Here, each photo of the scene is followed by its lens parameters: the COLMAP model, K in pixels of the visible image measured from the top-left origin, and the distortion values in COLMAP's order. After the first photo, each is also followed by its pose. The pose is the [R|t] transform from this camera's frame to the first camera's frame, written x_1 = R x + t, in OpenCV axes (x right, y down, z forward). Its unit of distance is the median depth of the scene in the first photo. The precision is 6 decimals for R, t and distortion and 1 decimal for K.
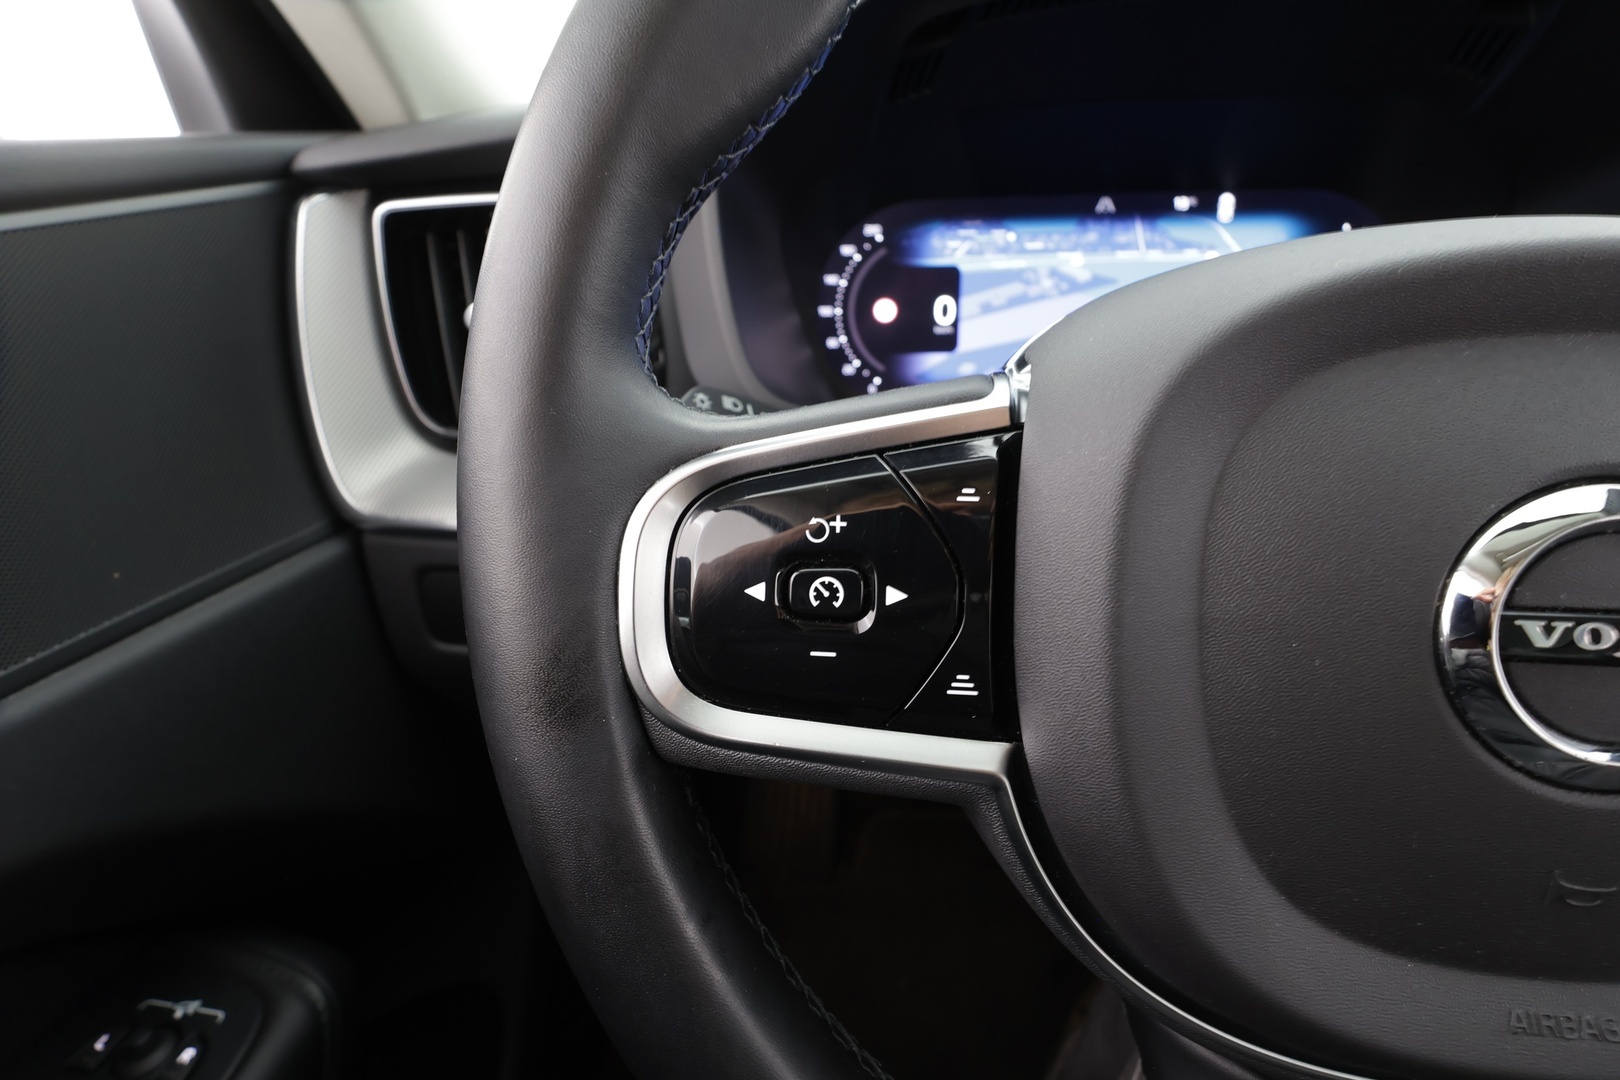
lens RADIAL K [[758.9, 0, 821.1], [0, 758.9, 536.8], [0, 0, 1]] dist [-0.016963, 0.000194]
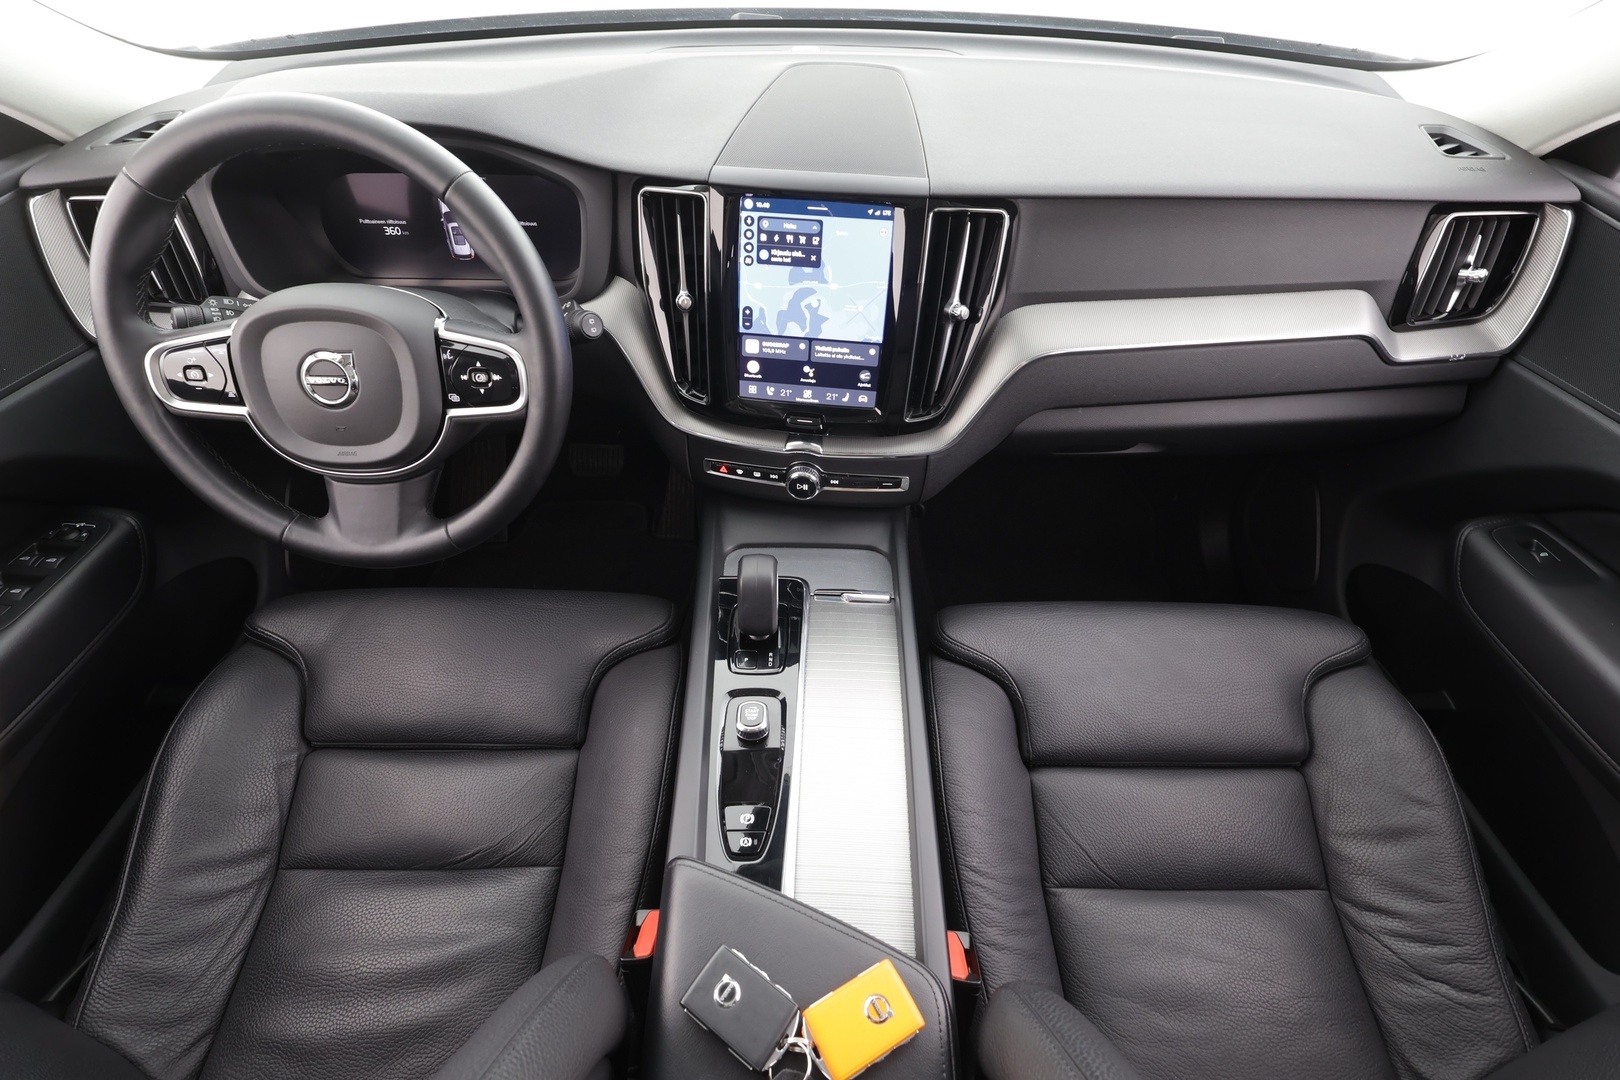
lens RADIAL K [[749.2, 0, 812.5], [0, 749.2, 538.7], [0, 0, 1]] dist [-0.003589, 0.001515]
pose [[0.993405, -0.043187, 0.106212, 1.672738], [0.007075, 0.947675, 0.319158, -0.211202], [-0.114438, -0.316301, 0.941731, -2.092035]]
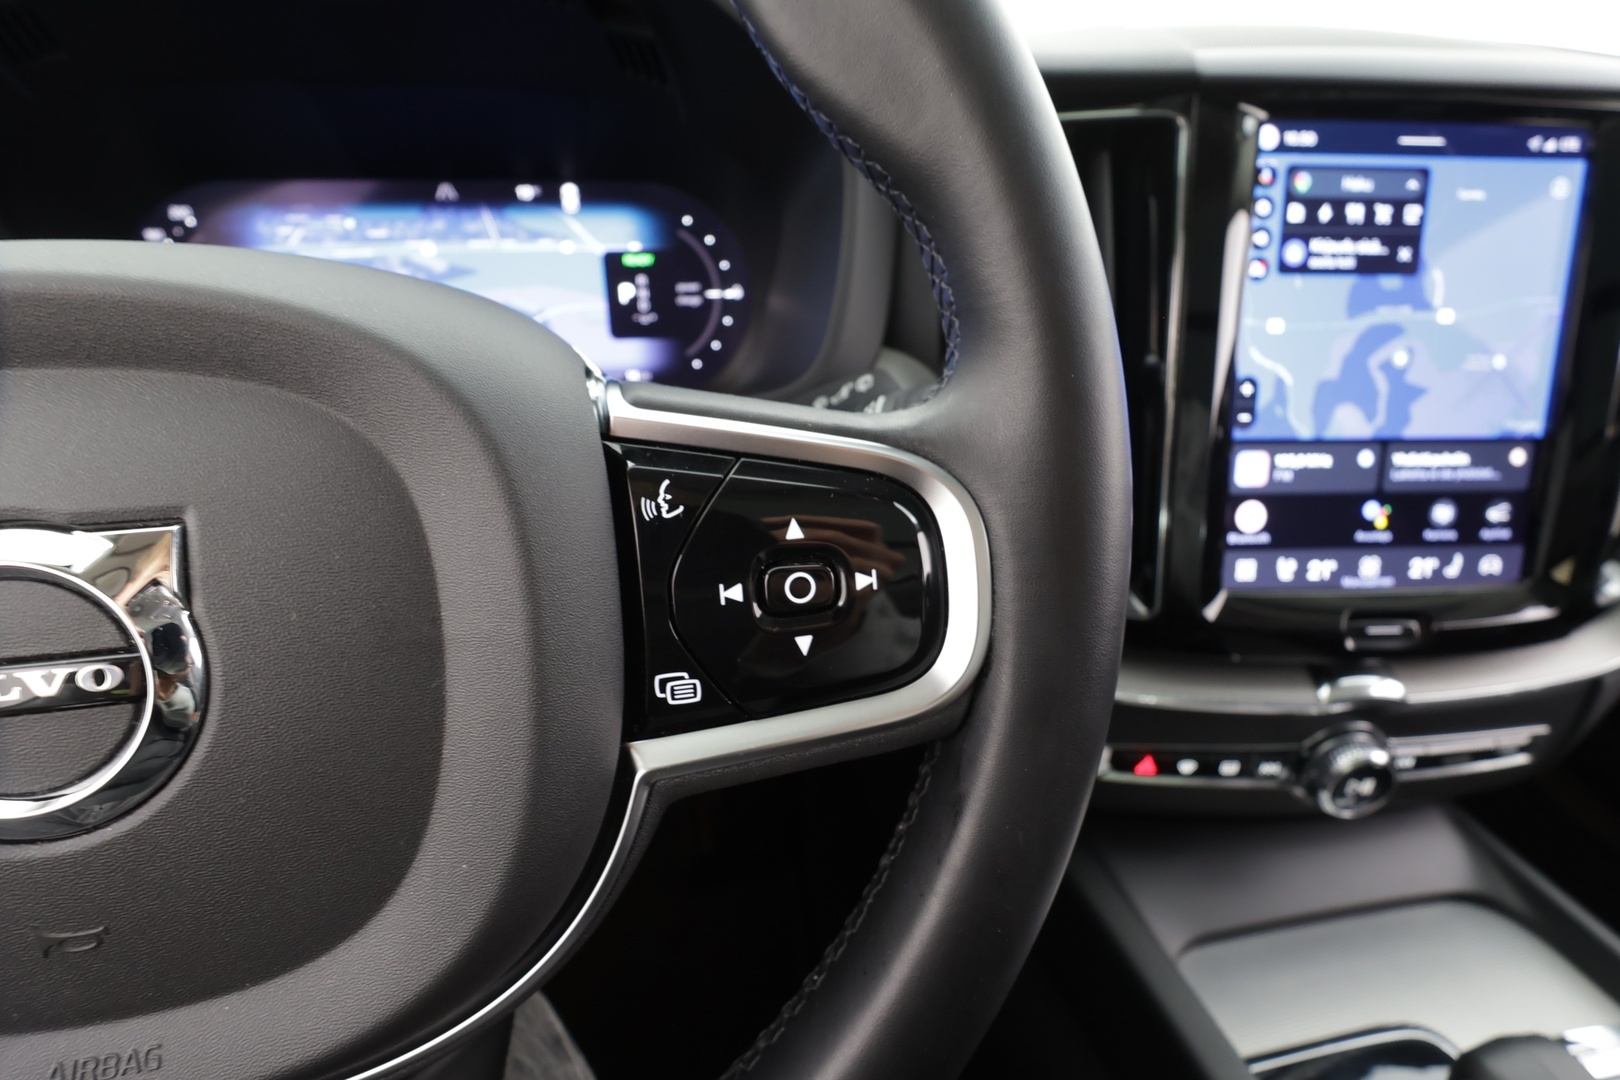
lens RADIAL K [[749.2, 0, 812.5], [0, 749.2, 538.7], [0, 0, 1]] dist [-0.003589, 0.001515]
pose [[0.953937, -0.098307, 0.283442, 0.751615], [0.087688, 0.994895, 0.049942, -0.006382], [-0.286905, -0.022787, 0.957688, -0.092641]]
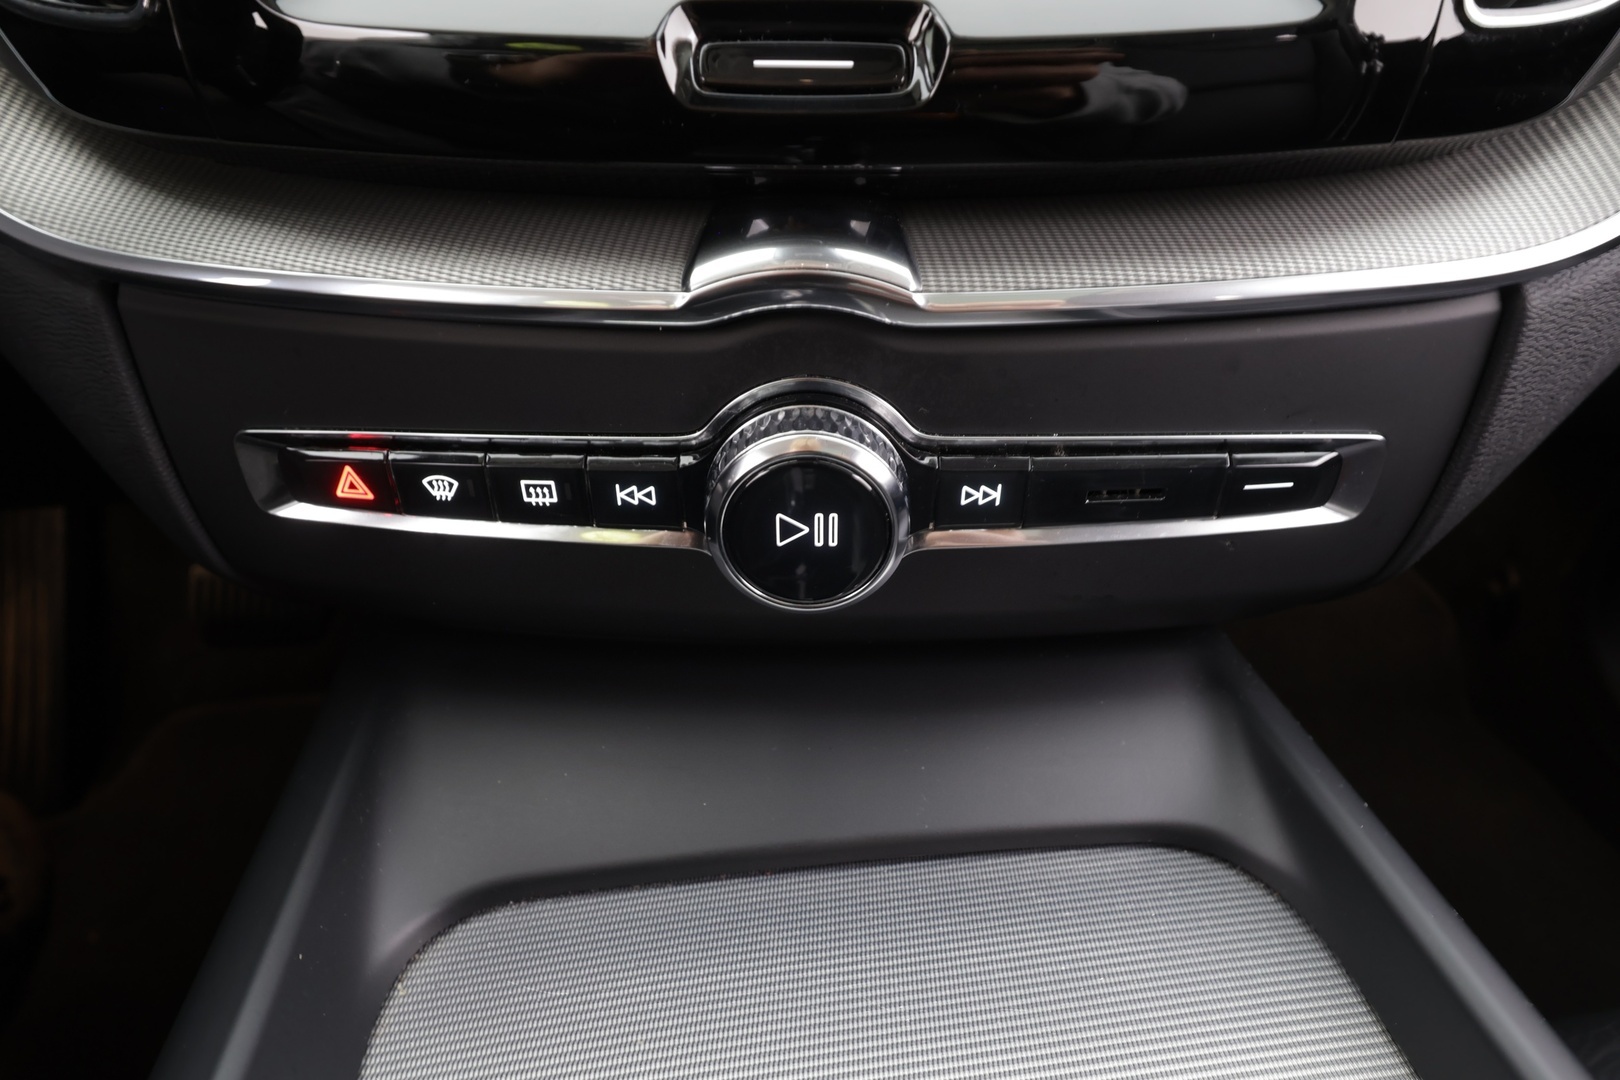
lens RADIAL K [[881.4, 0, 810.0], [0, 881.4, 540.0], [0, 0, 1]] dist [0.001197, 0.000260]
pose [[0.975018, -0.098263, 0.199210, 1.847867], [0.072231, 0.988347, 0.133986, 0.488930], [-0.210055, -0.116250, 0.970754, 0.273983]]
